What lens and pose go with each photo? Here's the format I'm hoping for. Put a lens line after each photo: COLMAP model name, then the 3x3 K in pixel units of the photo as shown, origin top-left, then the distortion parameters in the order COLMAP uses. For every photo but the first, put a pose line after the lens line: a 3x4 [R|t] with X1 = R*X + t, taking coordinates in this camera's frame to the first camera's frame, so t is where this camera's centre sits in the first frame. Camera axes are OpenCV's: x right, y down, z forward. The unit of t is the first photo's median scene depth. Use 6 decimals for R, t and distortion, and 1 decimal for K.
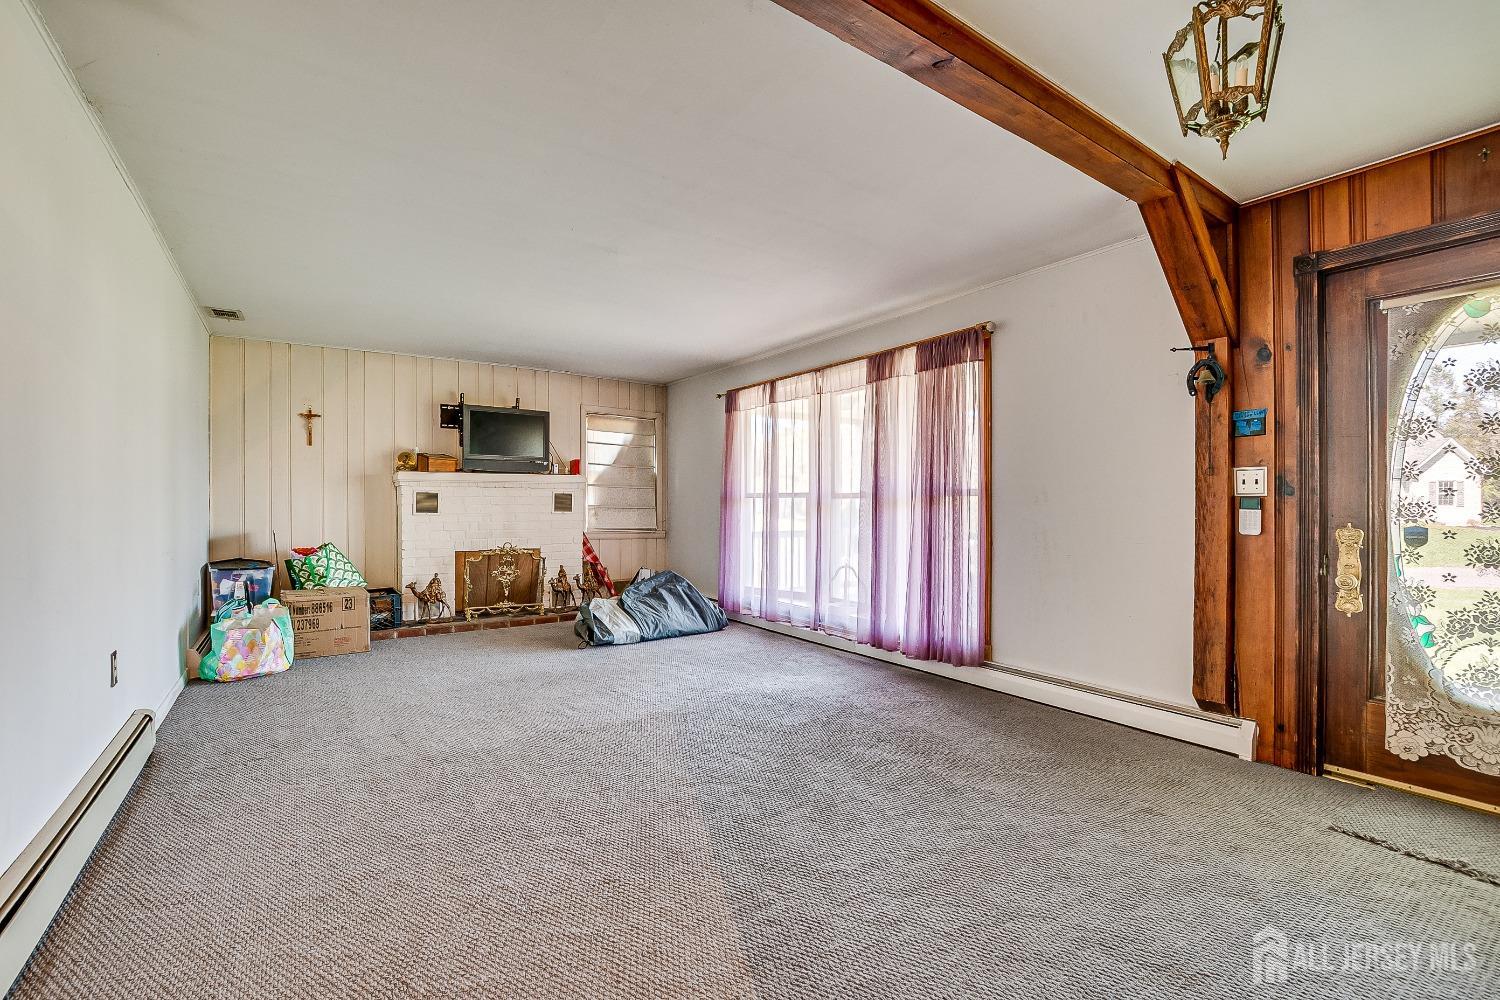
lens RADIAL K [[656.4, 0, 746.6], [0, 656.4, 500.9], [0, 0, 1]] dist [-0.020406, 0.002339]
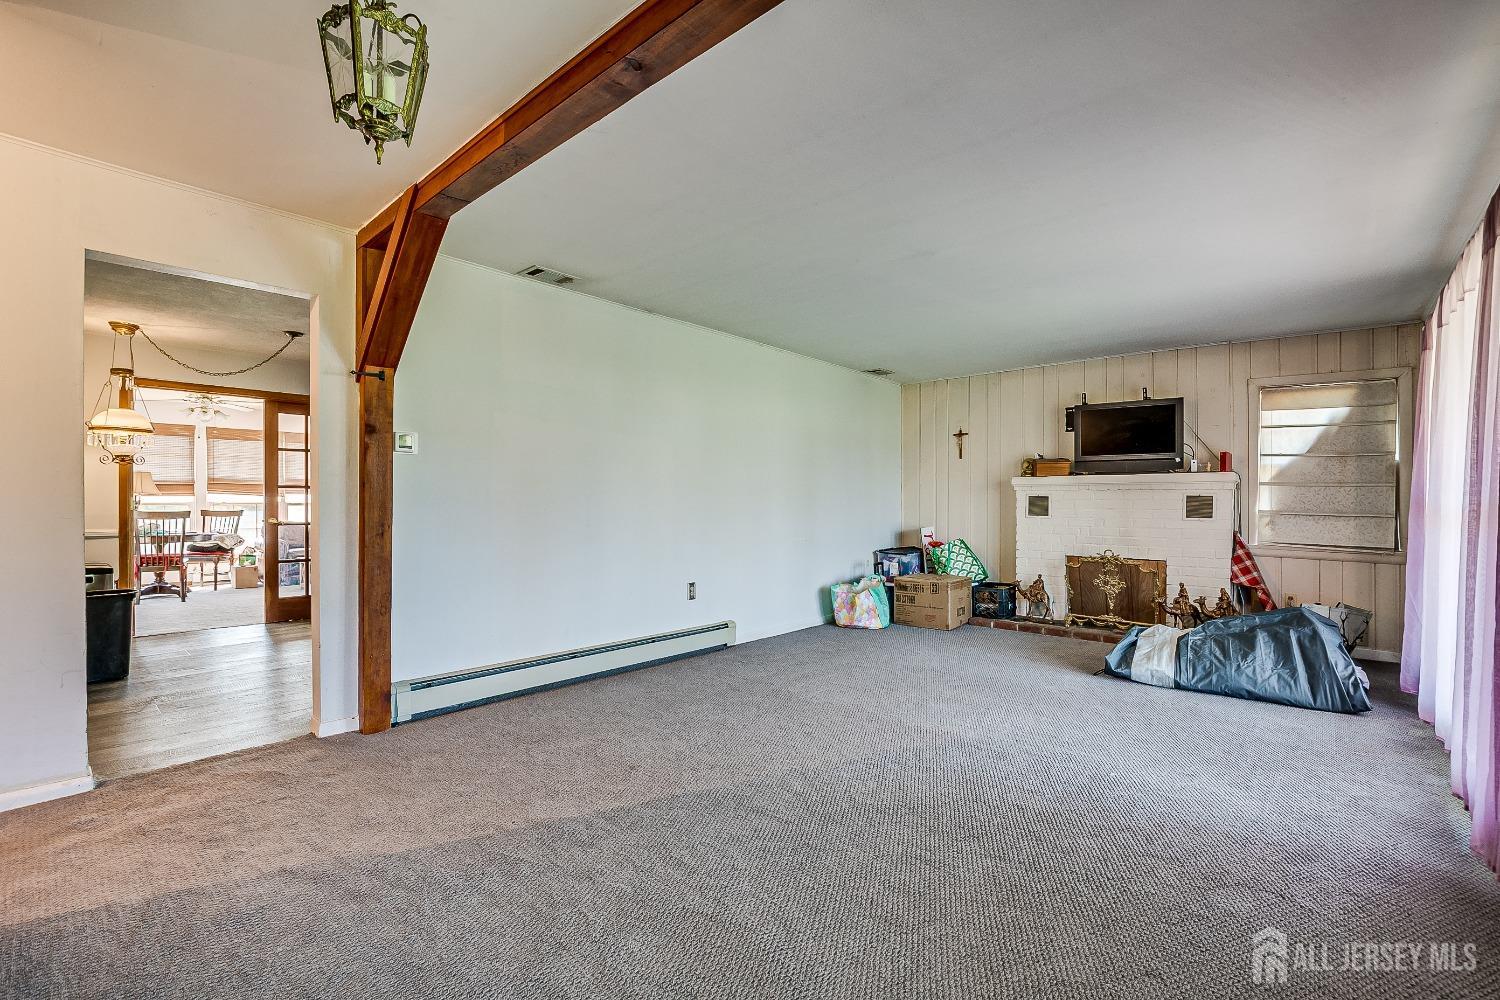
lens RADIAL K [[656.4, 0, 745.1], [0, 656.4, 497.7], [0, 0, 1]] dist [-0.020406, 0.002339]
pose [[0.244789, -0.007340, -0.969549, 0.393257], [-0.001355, 0.999968, -0.007913, -0.001569], [0.969575, 0.003251, 0.244771, 0.279549]]
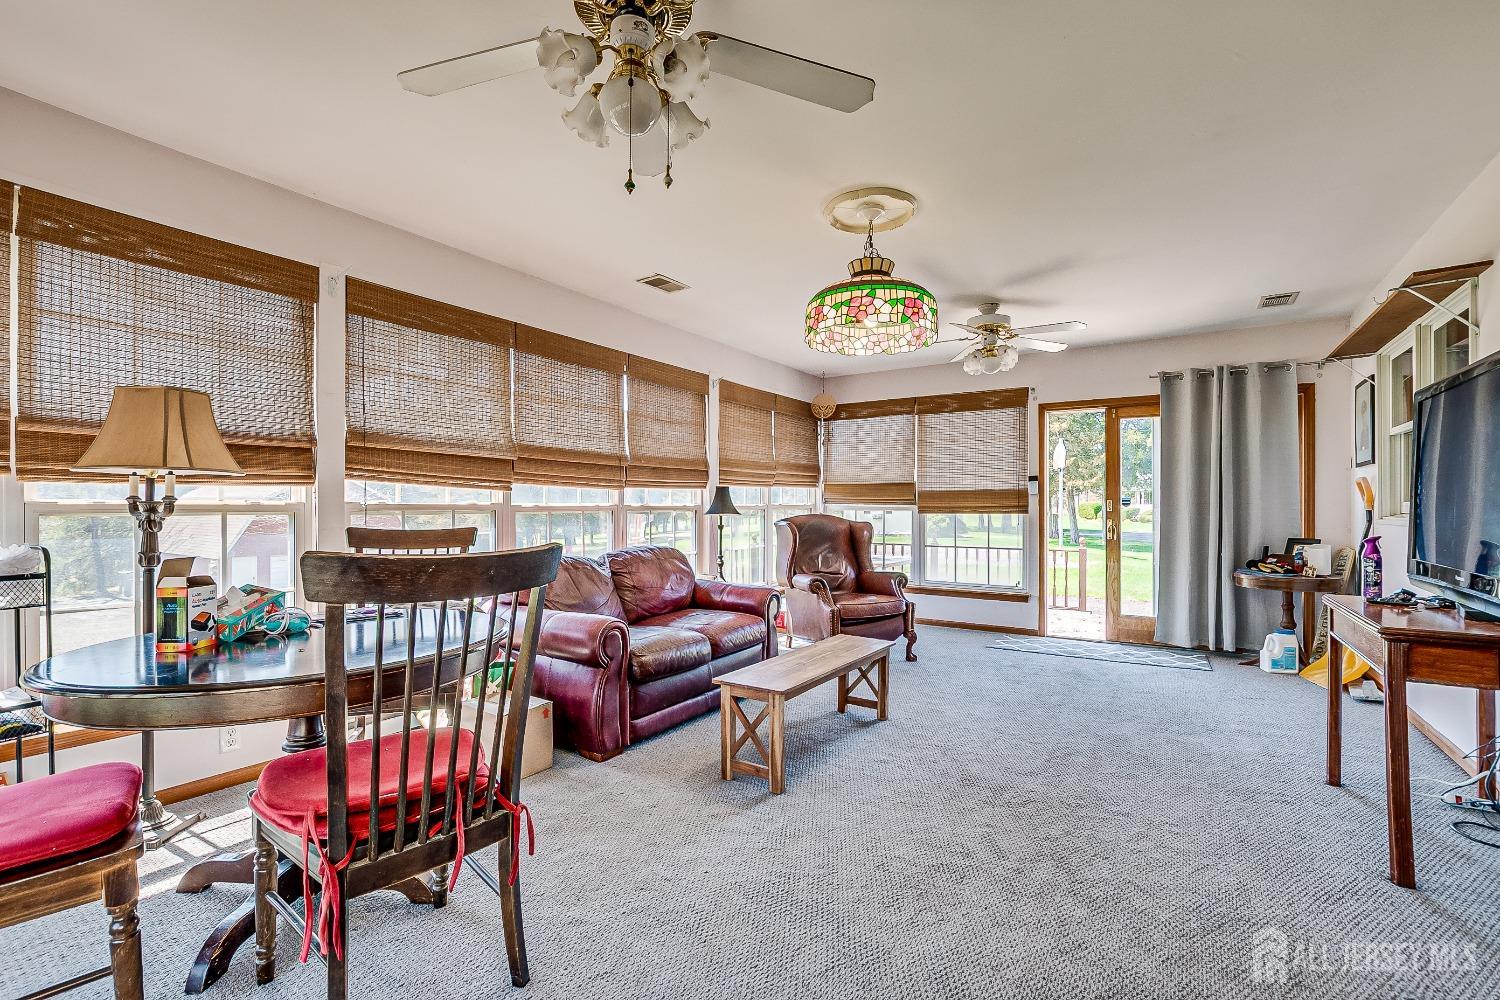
lens RADIAL K [[656.4, 0, 746.5], [0, 656.4, 512.4], [0, 0, 1]] dist [-0.020406, 0.002339]
pose [[0.382346, 0.008606, -0.923979, -0.847798], [-0.007085, 0.999955, 0.006382, -0.000216], [0.923992, 0.004107, 0.382389, -0.509039]]
